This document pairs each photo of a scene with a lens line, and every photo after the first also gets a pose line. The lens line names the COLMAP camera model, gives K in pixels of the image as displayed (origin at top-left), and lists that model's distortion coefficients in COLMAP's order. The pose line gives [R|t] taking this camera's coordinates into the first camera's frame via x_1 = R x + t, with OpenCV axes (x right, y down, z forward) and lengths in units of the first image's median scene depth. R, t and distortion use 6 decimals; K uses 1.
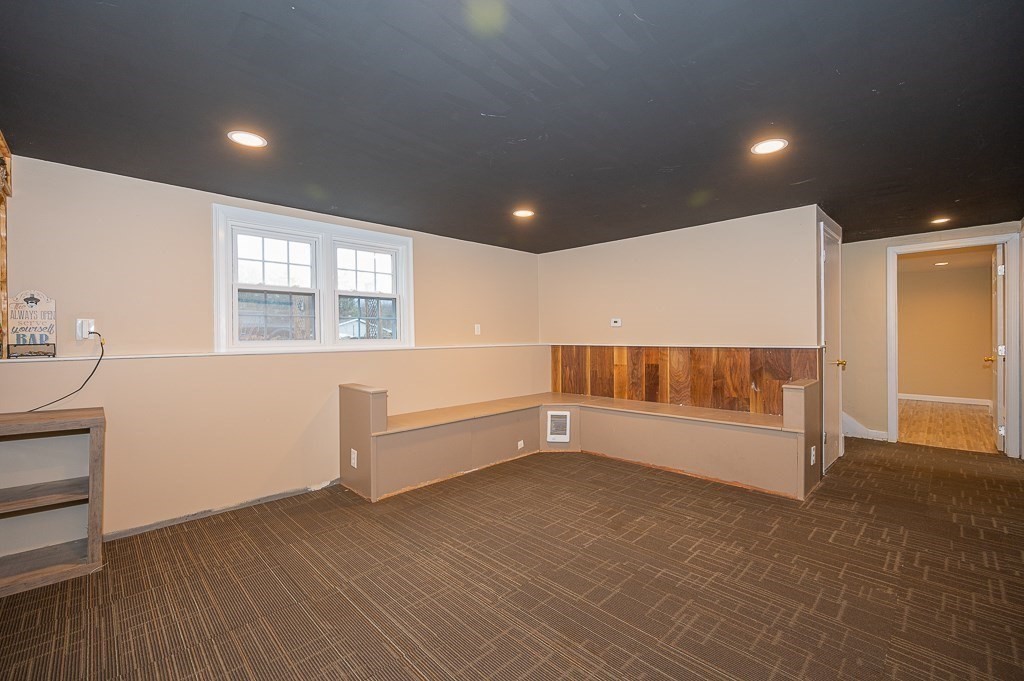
lens RADIAL K [[428.4, 0, 514.4], [0, 428.4, 338.6], [0, 0, 1]] dist [-0.000380, 0.000047]
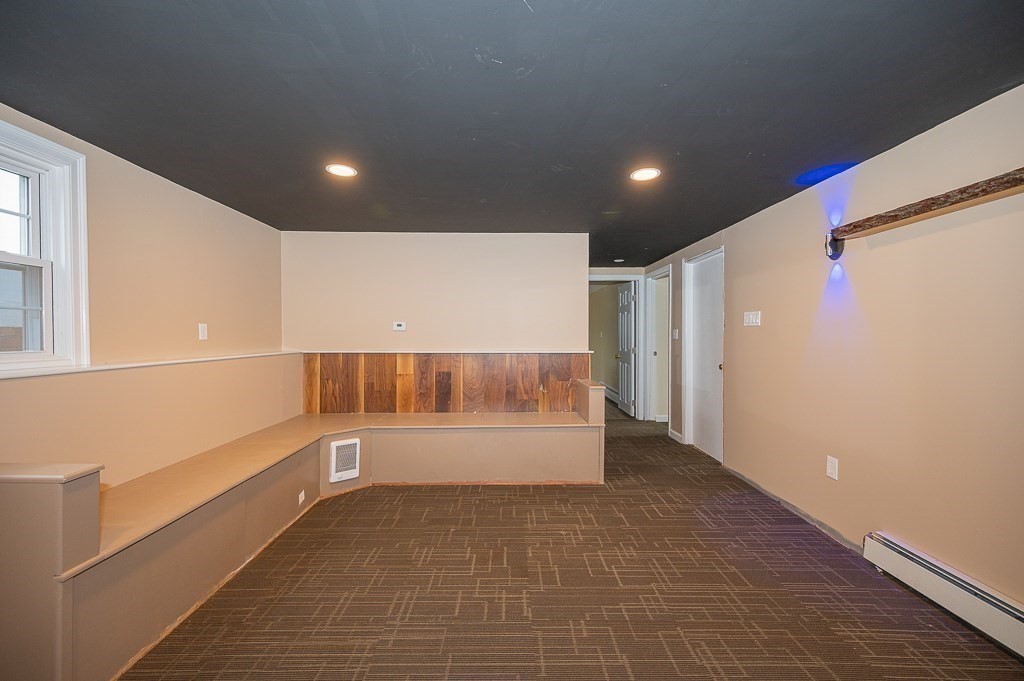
lens RADIAL K [[412.9, 0, 508.6], [0, 412.9, 334.4], [0, 0, 1]] dist [0.003075, 0.000217]
pose [[0.704720, 0.009689, 0.709419, -0.250722], [-0.003527, 0.999942, -0.010153, -0.015700], [-0.709477, 0.004653, 0.704714, 0.303178]]
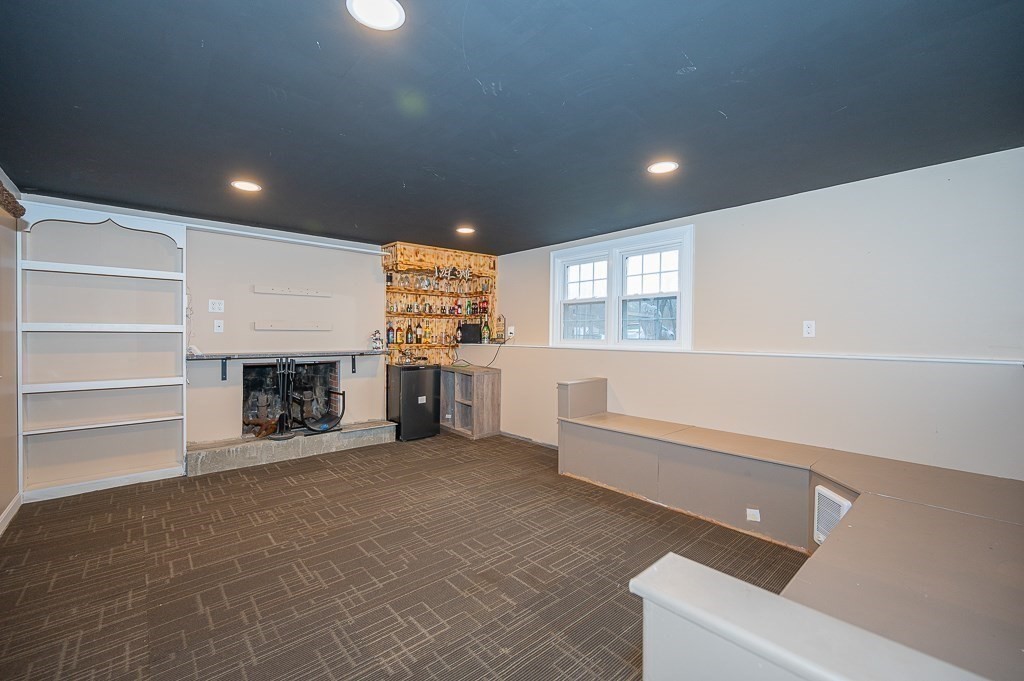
lens RADIAL K [[430.4, 0, 509.9], [0, 430.4, 336.2], [0, 0, 1]] dist [0.005396, -0.000396]
pose [[-0.057008, 0.012977, -0.998289, 0.713972], [-0.011421, 0.999842, 0.013650, -0.017800], [0.998308, 0.012179, -0.056851, 0.741404]]
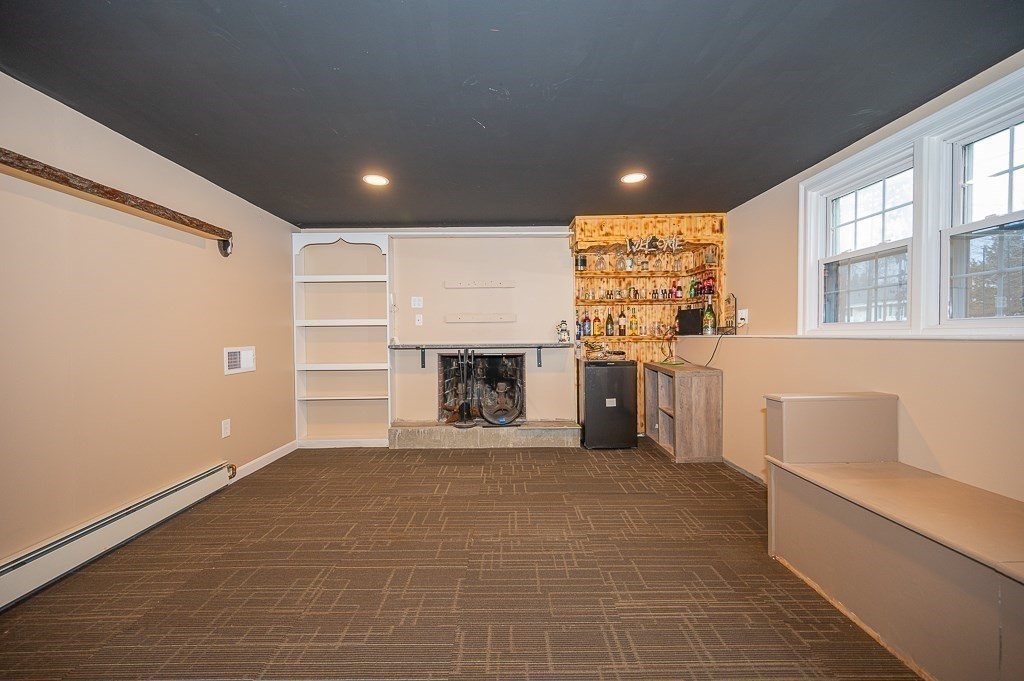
lens RADIAL K [[404.9, 0, 509.7], [0, 404.9, 339.1], [0, 0, 1]] dist [0.002658, 0.000102]
pose [[-0.701882, 0.022449, -0.711940, 0.341886], [0.011259, 0.999728, 0.020423, 0.011545], [0.712205, 0.006318, -0.701944, 0.928445]]
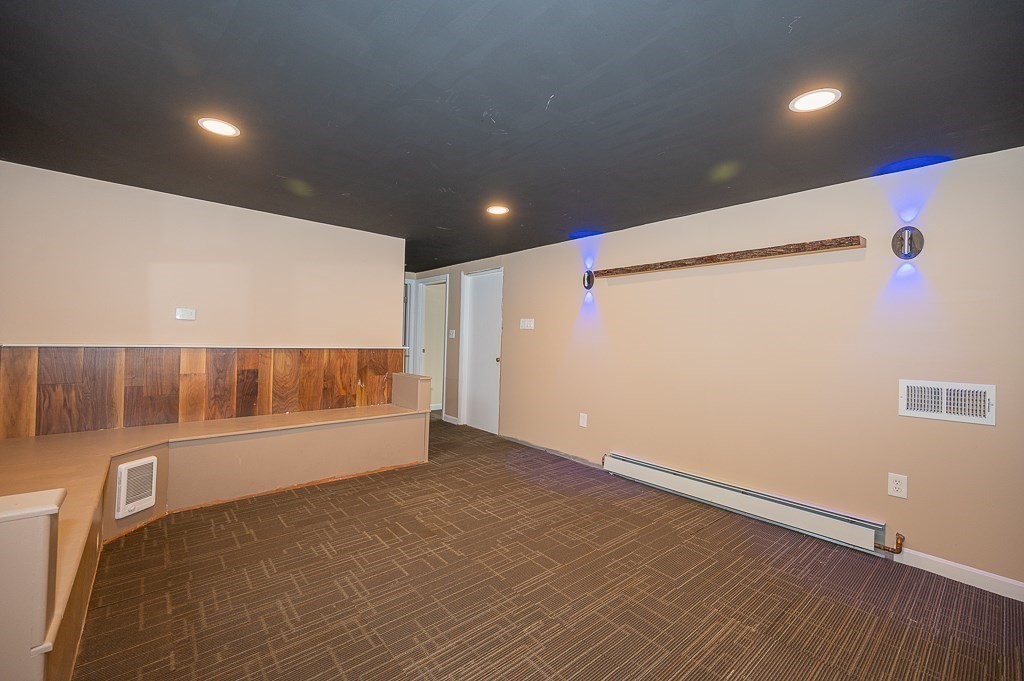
lens RADIAL K [[415.8, 0, 505.3], [0, 415.8, 337.9], [0, 0, 1]] dist [0.002555, -0.000331]
pose [[0.085427, 0.013613, 0.996251, -0.486075], [-0.022535, 0.999677, -0.011727, -0.002638], [-0.996090, -0.021449, 0.085707, 0.515243]]
